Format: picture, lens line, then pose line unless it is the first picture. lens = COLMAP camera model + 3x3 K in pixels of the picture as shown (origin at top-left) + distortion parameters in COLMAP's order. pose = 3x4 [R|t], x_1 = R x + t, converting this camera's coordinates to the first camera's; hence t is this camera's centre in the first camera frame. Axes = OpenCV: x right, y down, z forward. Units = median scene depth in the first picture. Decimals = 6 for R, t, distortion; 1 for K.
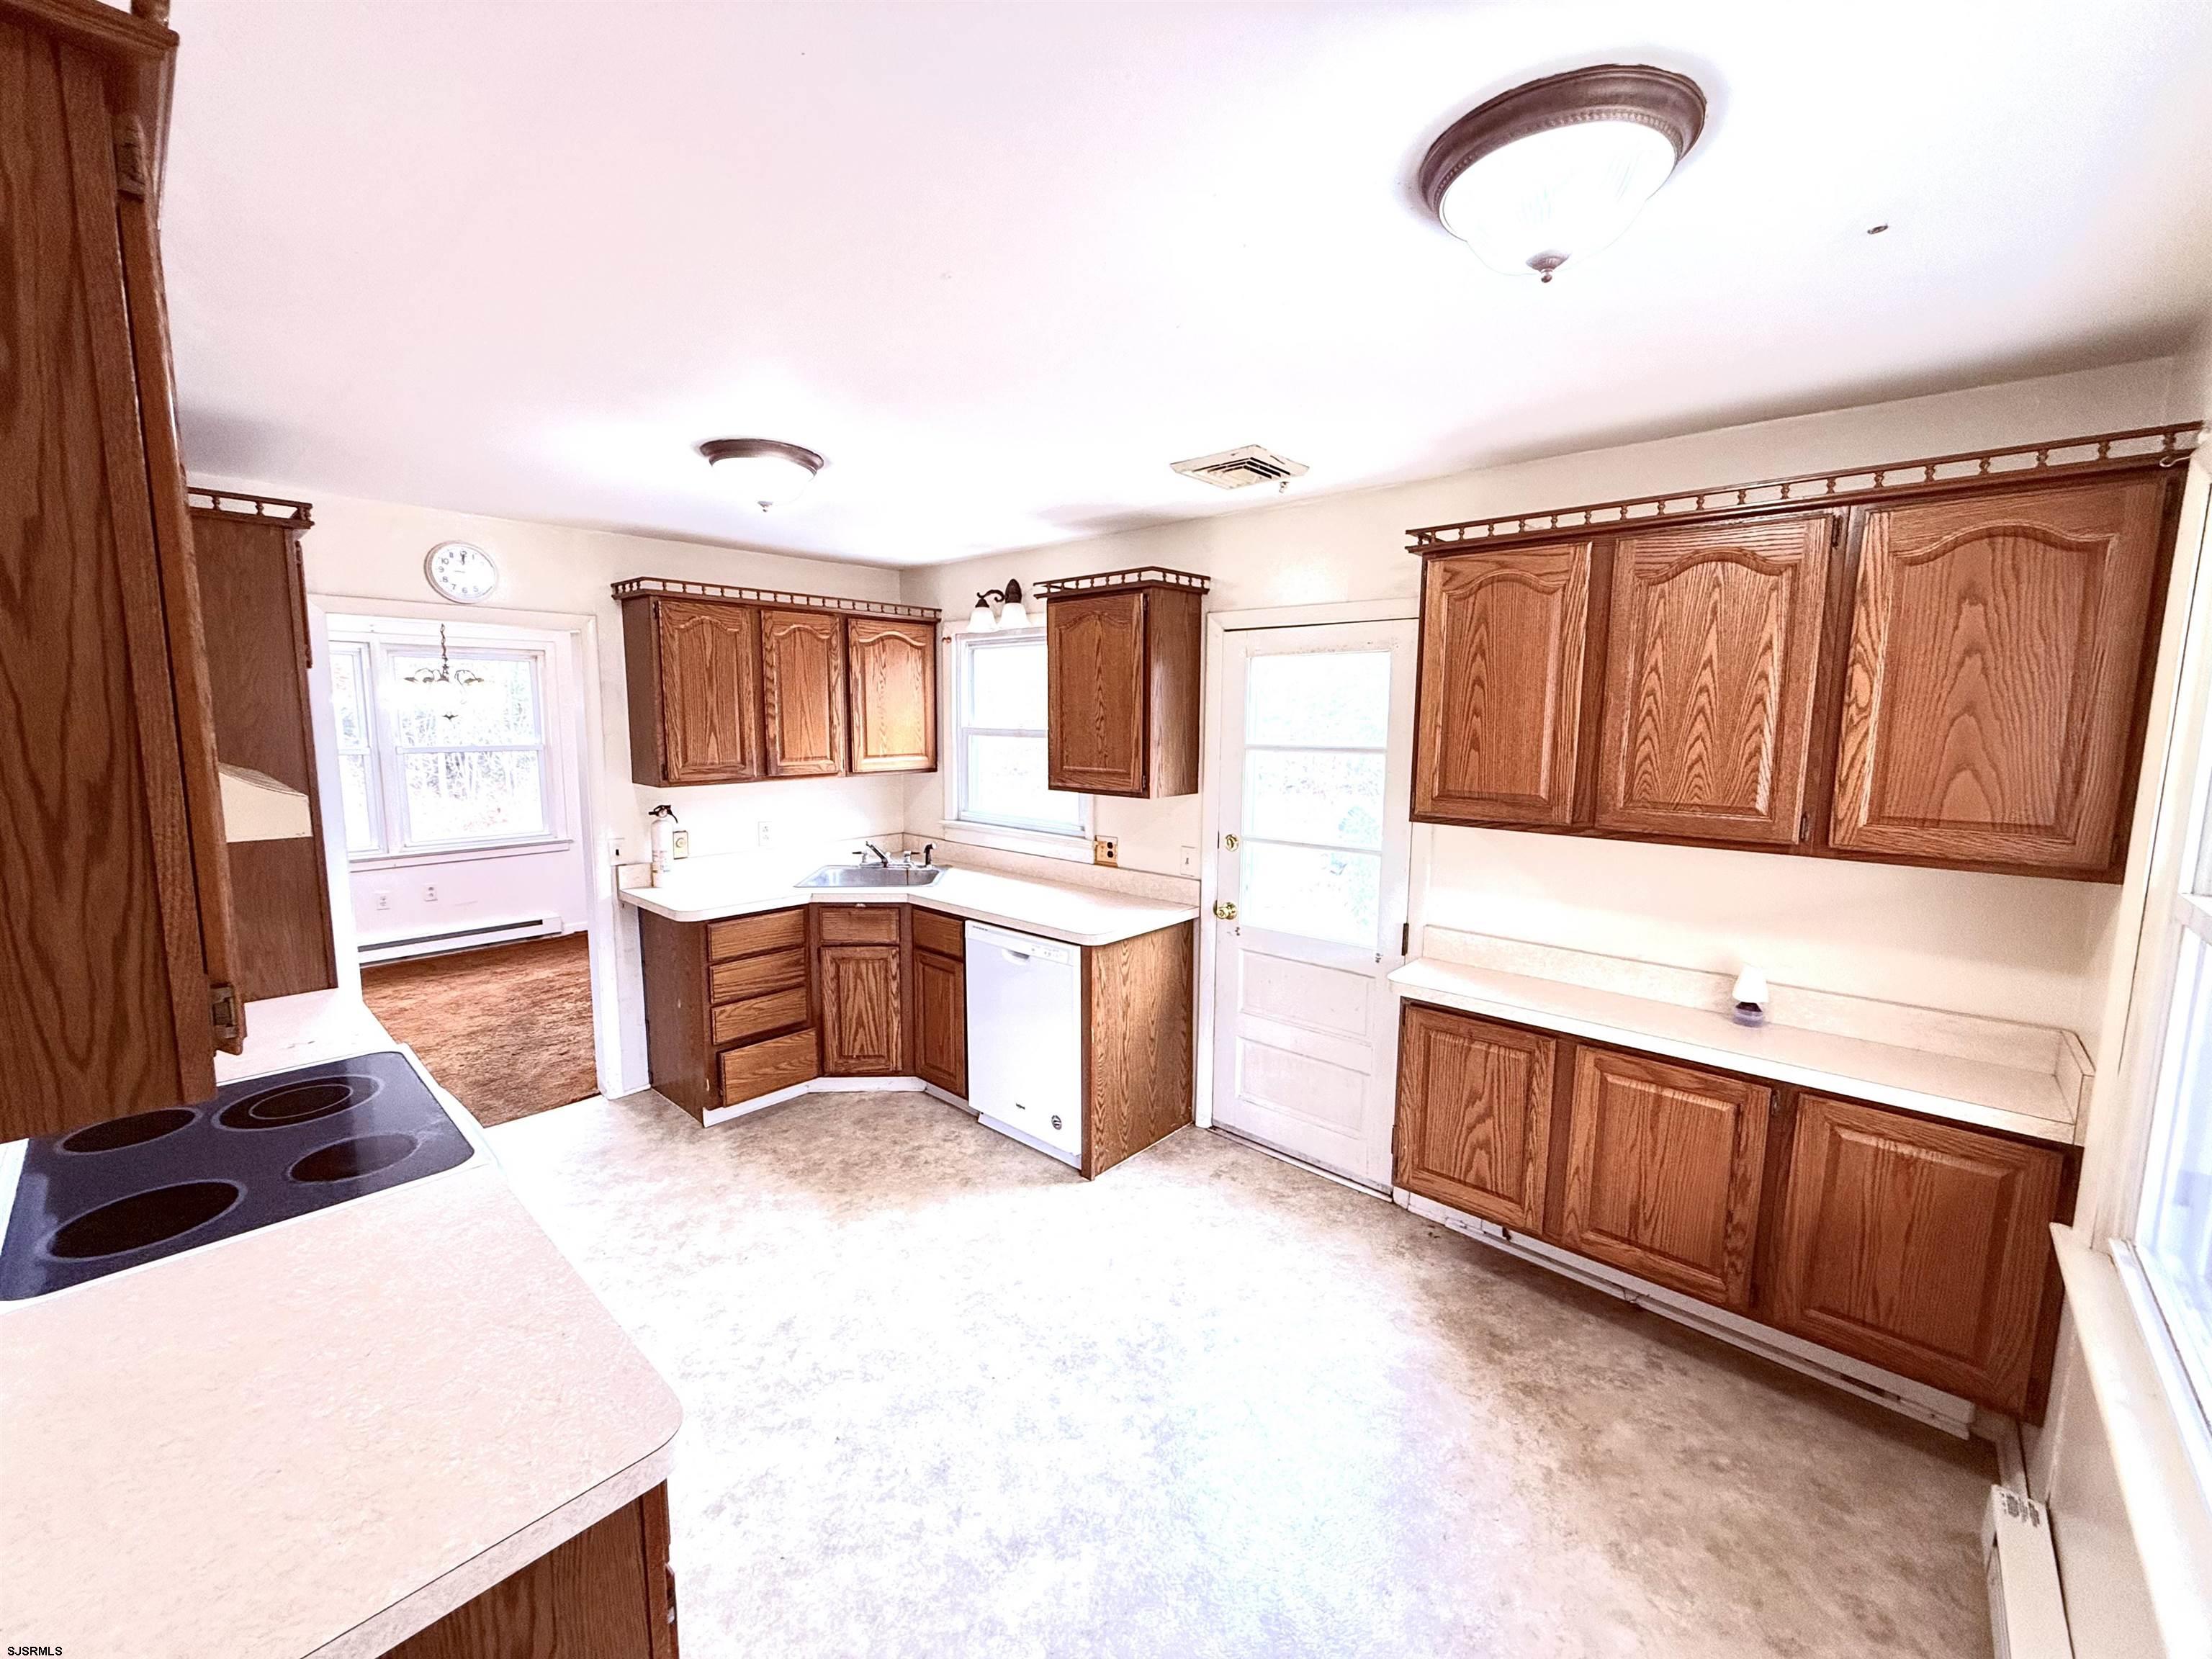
lens RADIAL K [[880.3, 0, 1103.4], [0, 880.3, 832.3], [0, 0, 1]] dist [0.000932, 0.000237]
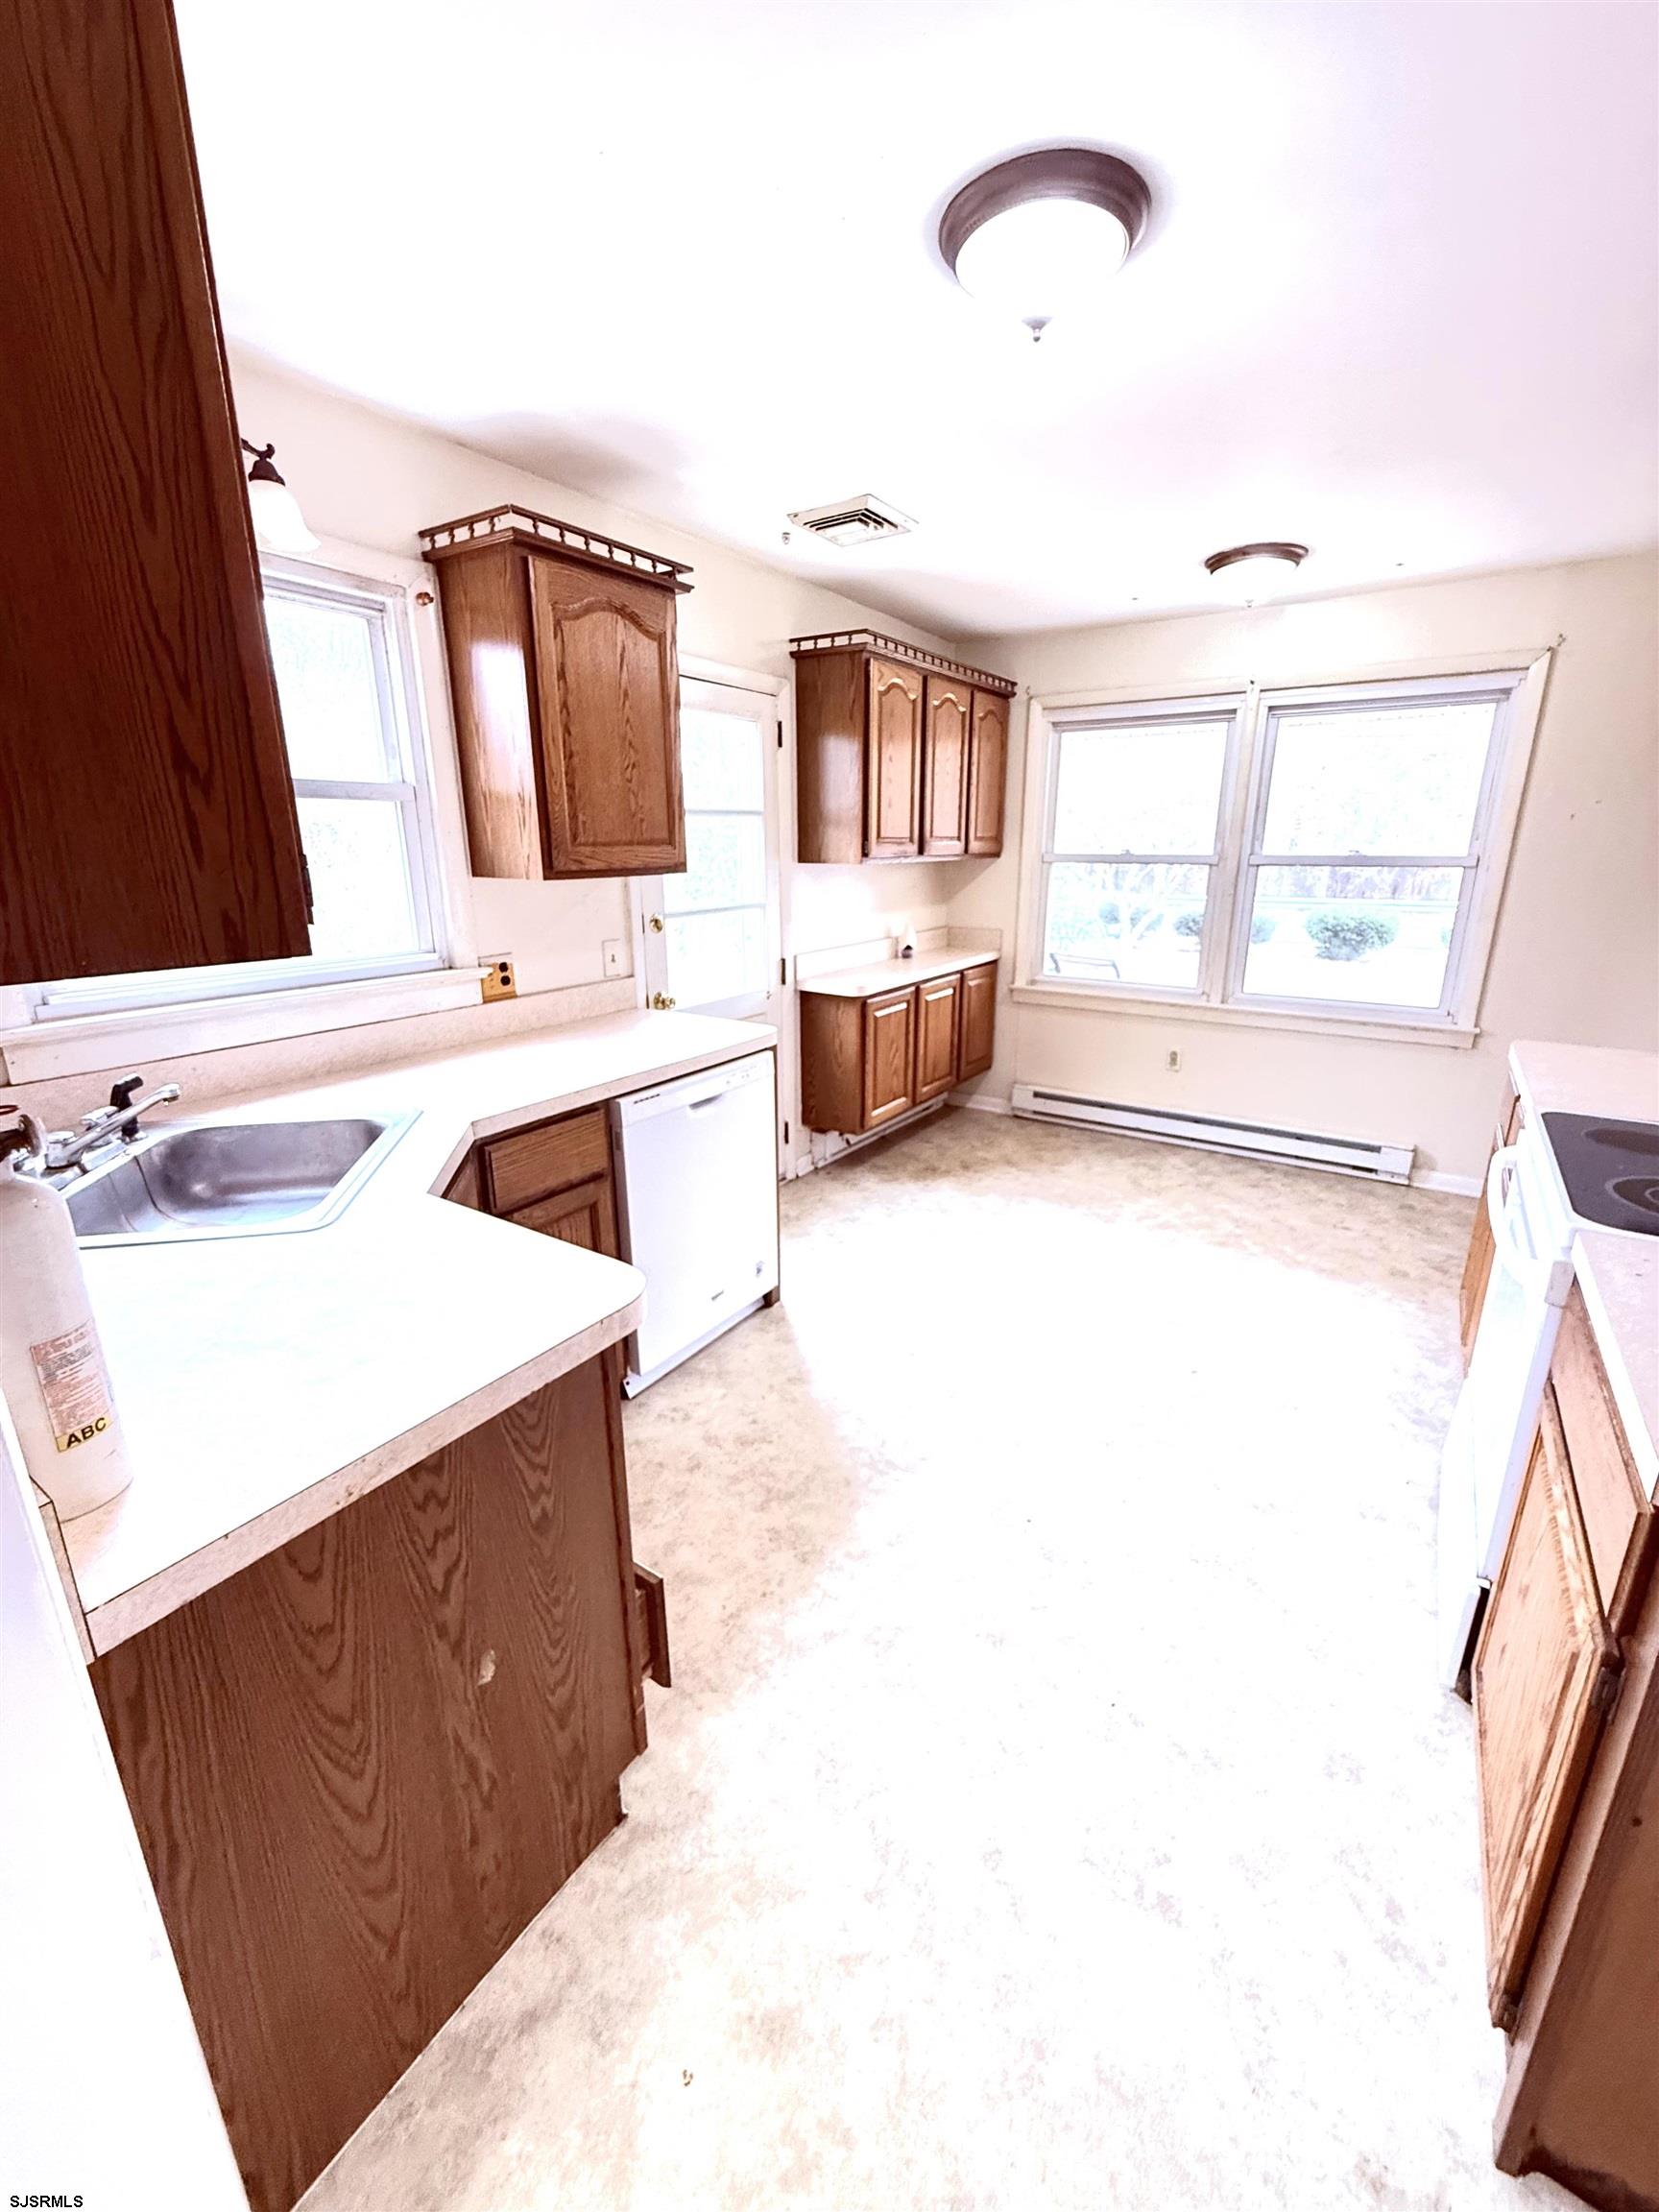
lens RADIAL K [[880.3, 0, 827.3], [0, 880.3, 1102.3], [0, 0, 1]] dist [0.000932, 0.000237]
pose [[-0.142890, -0.291122, 0.945955, -0.898201], [0.134739, 0.941143, 0.309994, -0.081897], [-0.980524, 0.171752, -0.095255, 1.088697]]
